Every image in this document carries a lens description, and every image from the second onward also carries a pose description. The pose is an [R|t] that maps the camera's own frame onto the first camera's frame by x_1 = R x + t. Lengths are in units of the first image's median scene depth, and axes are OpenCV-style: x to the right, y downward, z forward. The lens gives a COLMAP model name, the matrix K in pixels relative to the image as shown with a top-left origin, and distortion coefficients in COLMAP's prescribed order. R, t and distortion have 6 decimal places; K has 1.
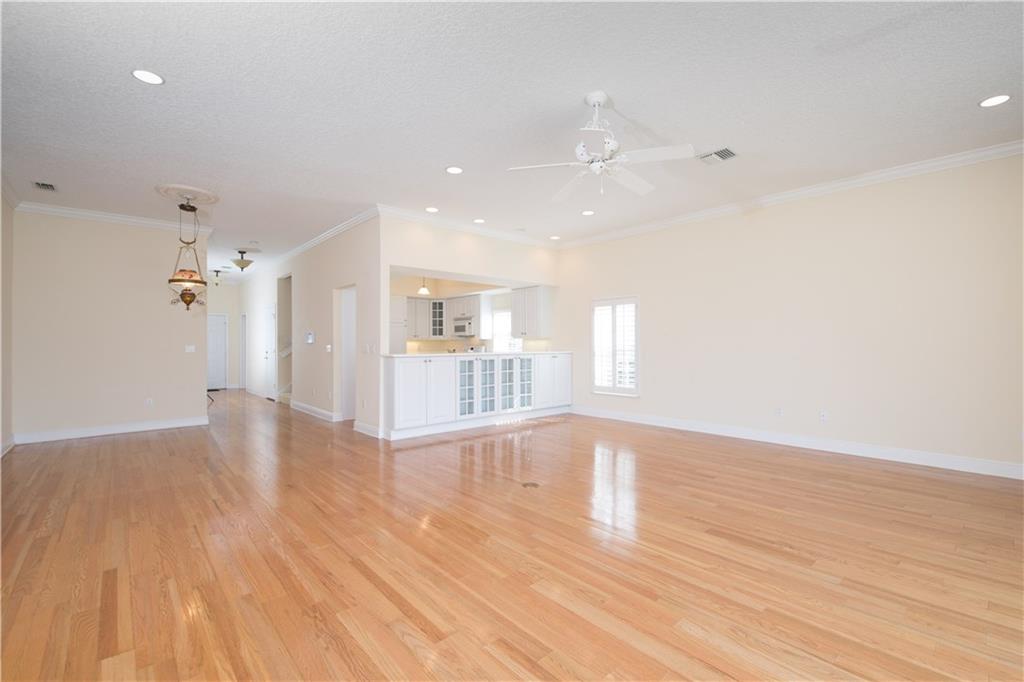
lens RADIAL K [[446.7, 0, 511.5], [0, 446.7, 345.0], [0, 0, 1]] dist [-0.000727, -0.000300]
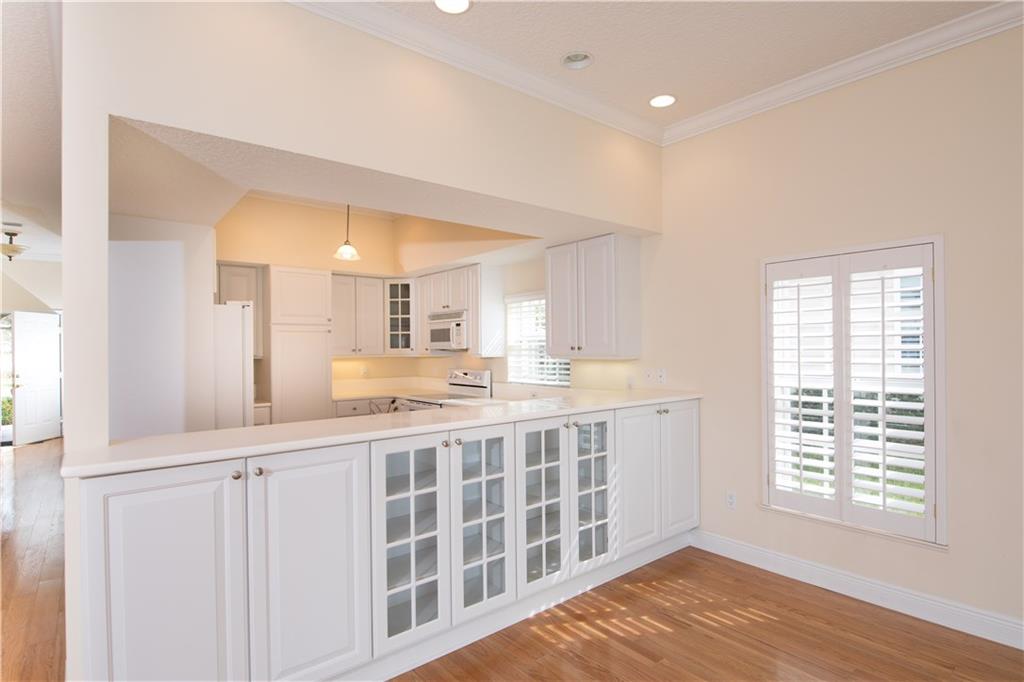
lens RADIAL K [[532.9, 0, 518.8], [0, 532.9, 344.6], [0, 0, 1]] dist [0.001682, -0.000020]
pose [[0.999439, -0.009730, -0.032037, -0.009441], [0.009622, 0.999947, -0.003526, -0.024117], [0.032070, 0.003216, 0.999480, 0.422960]]
